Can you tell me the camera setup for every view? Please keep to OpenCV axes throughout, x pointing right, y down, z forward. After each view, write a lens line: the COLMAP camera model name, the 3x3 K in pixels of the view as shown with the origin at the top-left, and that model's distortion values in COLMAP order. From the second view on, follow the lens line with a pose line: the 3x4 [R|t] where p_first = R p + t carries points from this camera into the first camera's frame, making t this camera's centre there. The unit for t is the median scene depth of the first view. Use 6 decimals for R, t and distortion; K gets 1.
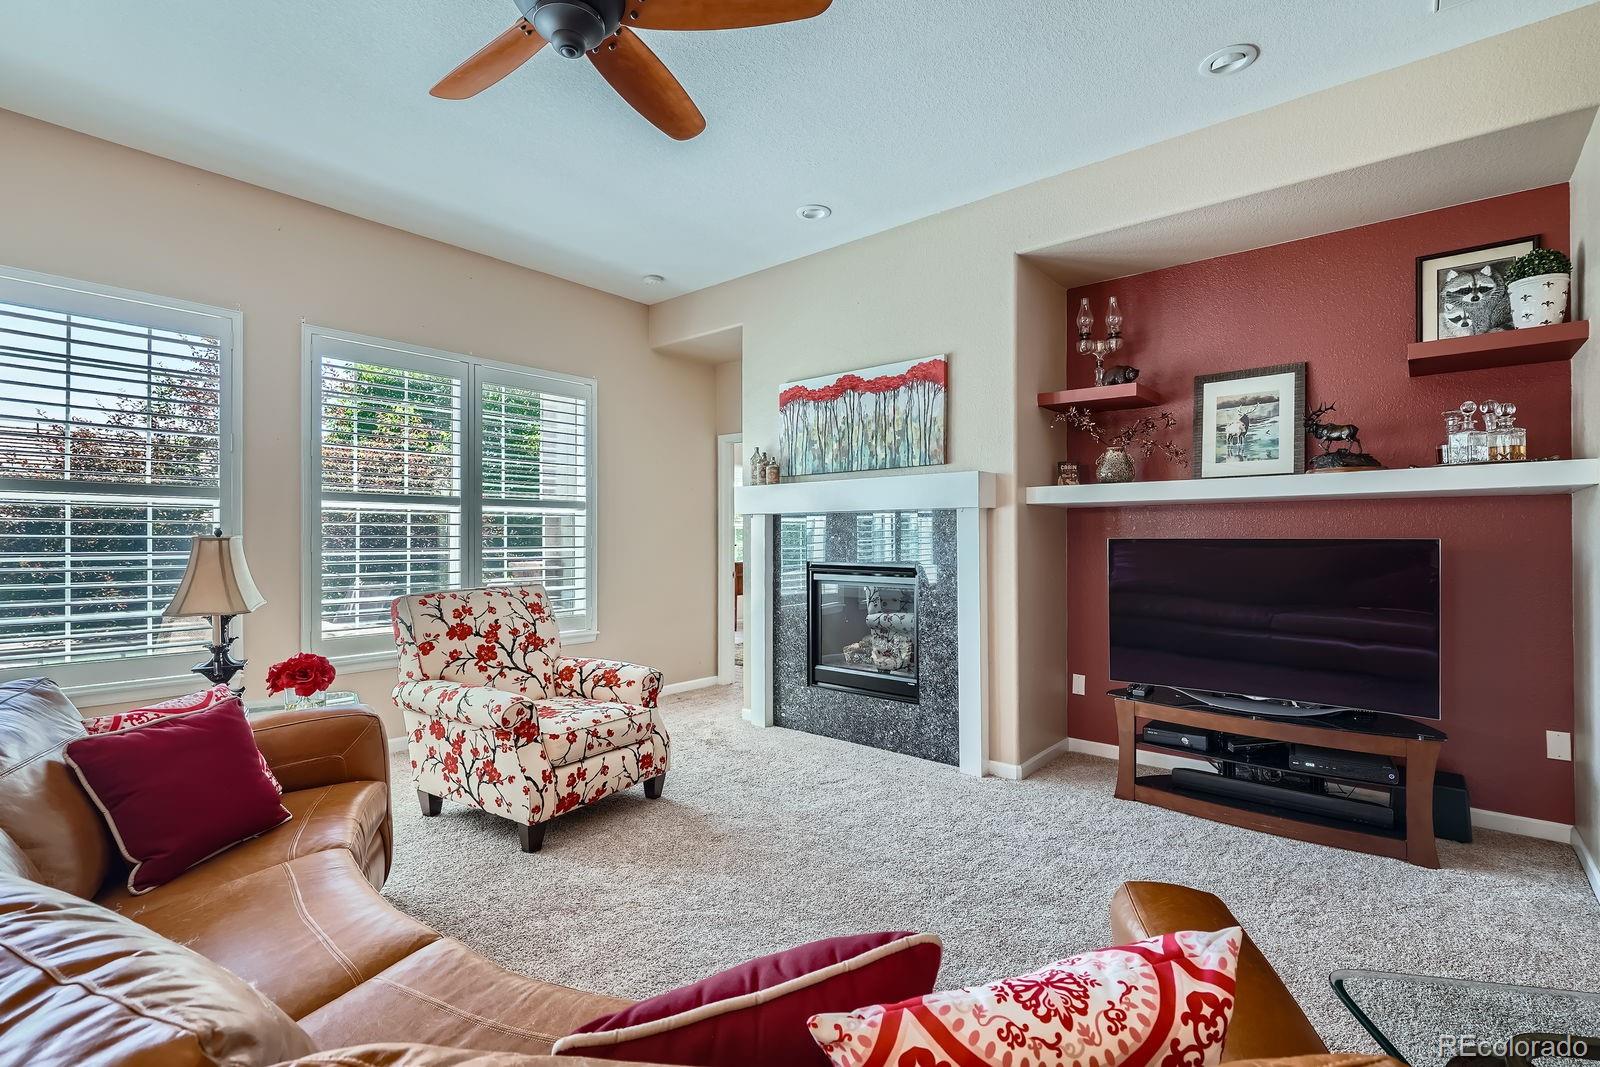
lens RADIAL K [[734.1, 0, 795.9], [0, 734.1, 541.4], [0, 0, 1]] dist [-0.002229, -0.001027]
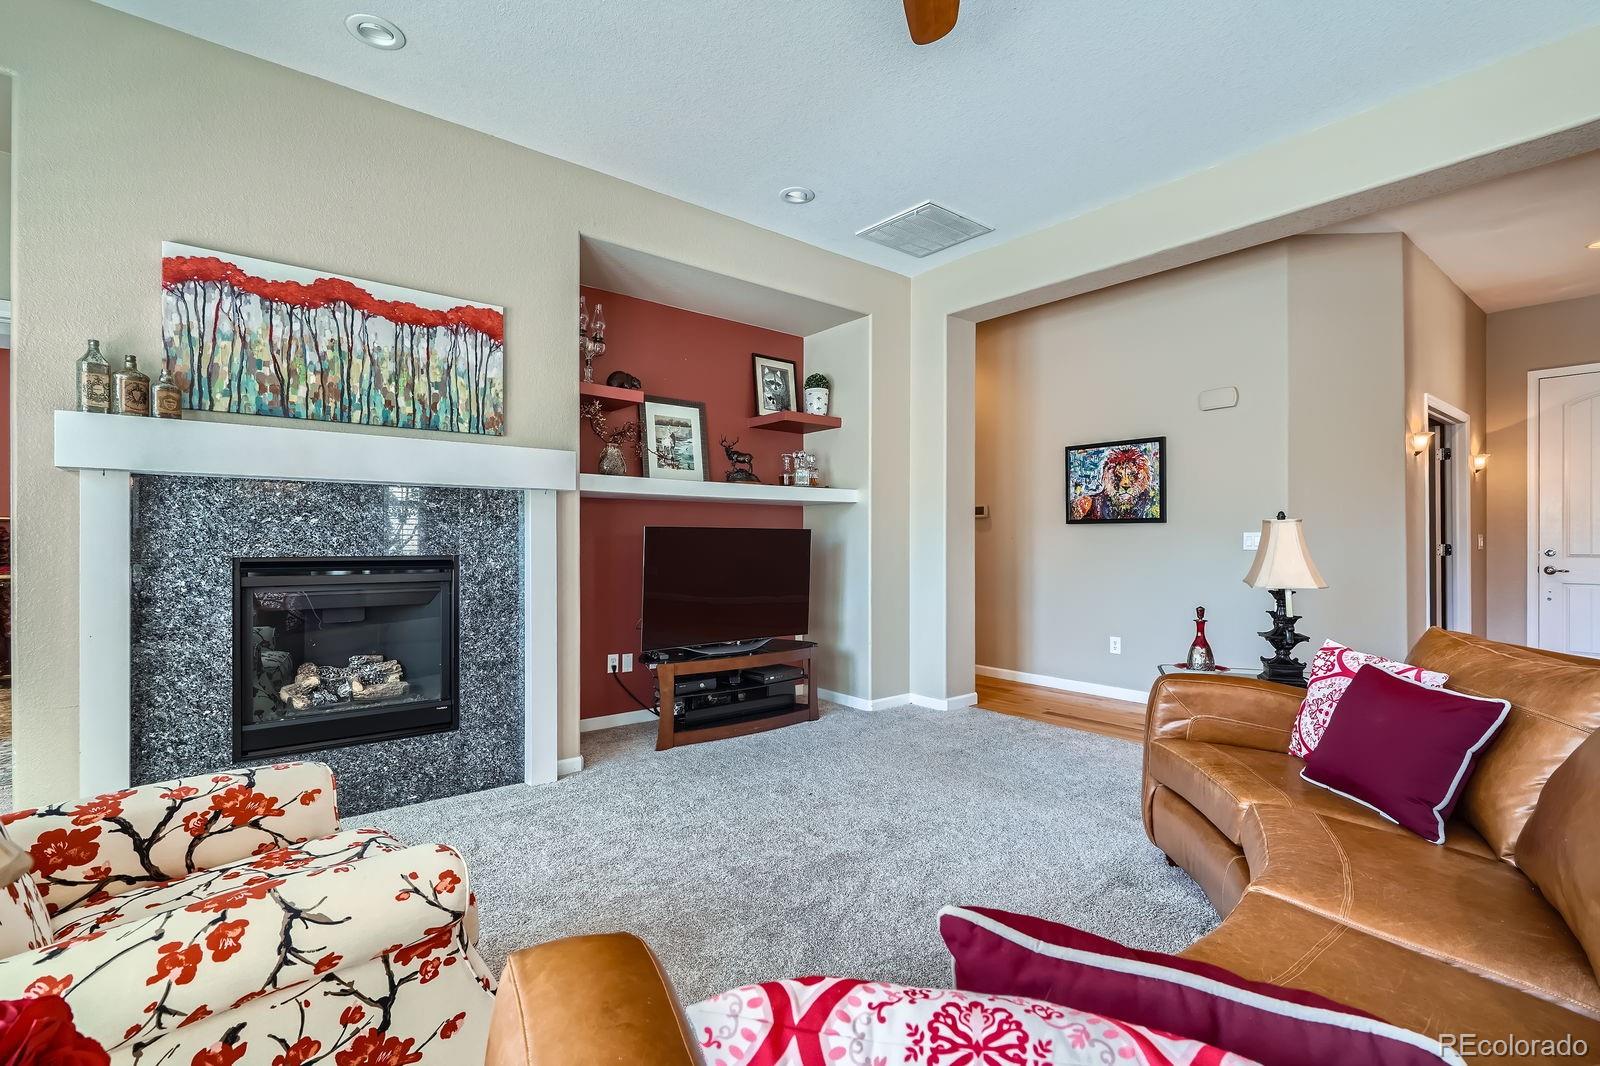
lens RADIAL K [[734.1, 0, 795.9], [0, 734.1, 540.9], [0, 0, 1]] dist [-0.002229, -0.001027]
pose [[0.175656, -0.000197, 0.984452, -0.568172], [-0.000823, 1.000000, 0.000347, 0.015899], [-0.984451, -0.000871, 0.175656, 0.504573]]
